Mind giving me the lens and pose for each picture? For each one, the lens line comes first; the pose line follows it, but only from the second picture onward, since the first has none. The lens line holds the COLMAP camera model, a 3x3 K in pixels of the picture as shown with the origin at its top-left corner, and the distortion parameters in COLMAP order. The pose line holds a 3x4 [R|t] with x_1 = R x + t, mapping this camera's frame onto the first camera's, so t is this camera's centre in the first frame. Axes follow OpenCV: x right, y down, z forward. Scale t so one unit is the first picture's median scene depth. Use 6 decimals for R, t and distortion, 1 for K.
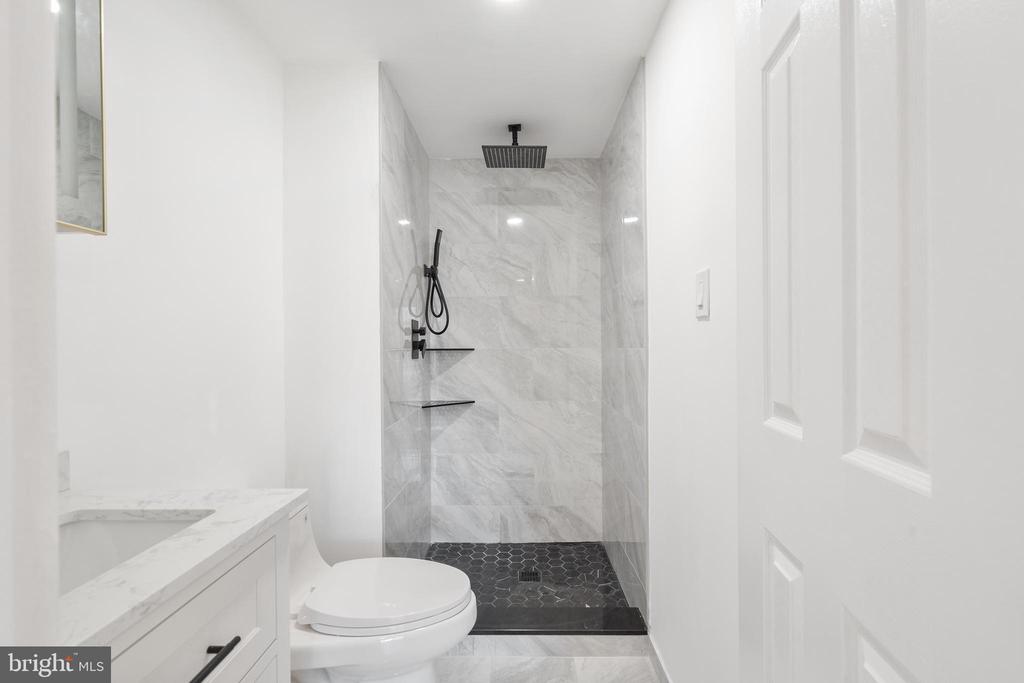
lens RADIAL K [[478.7, 0, 505.3], [0, 478.7, 343.5], [0, 0, 1]] dist [0.003140, 0.001769]
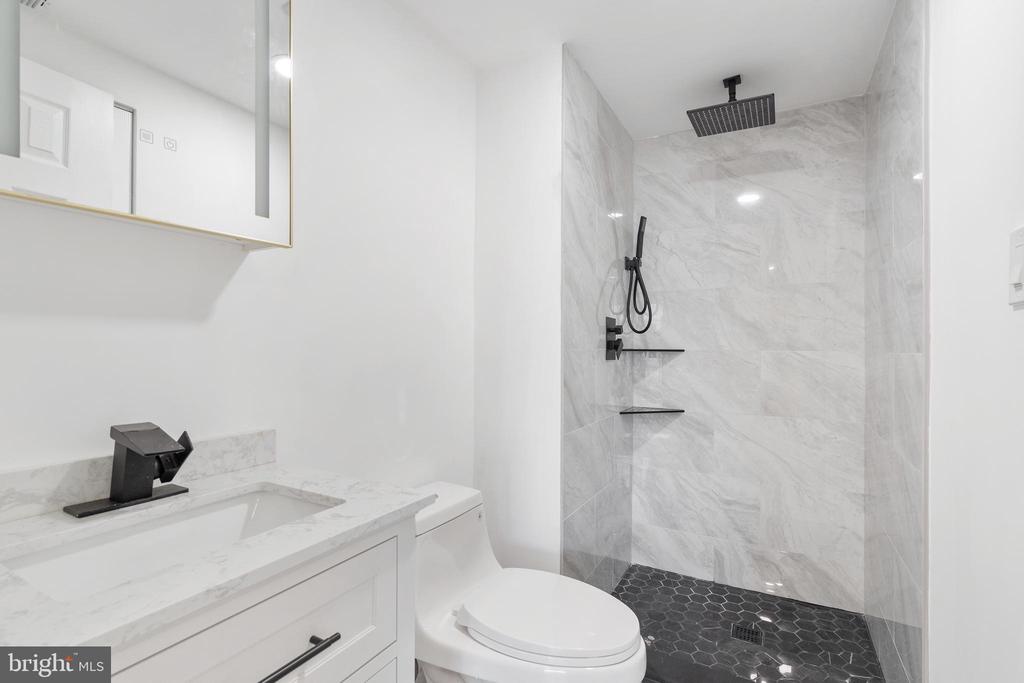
lens RADIAL K [[478.7, 0, 517.2], [0, 478.7, 341.8], [0, 0, 1]] dist [0.003140, 0.001769]
pose [[0.881636, 0.007705, -0.471868, 0.086385], [-0.009147, 0.999958, -0.000762, -0.000349], [0.471842, 0.004988, 0.881669, 0.104799]]
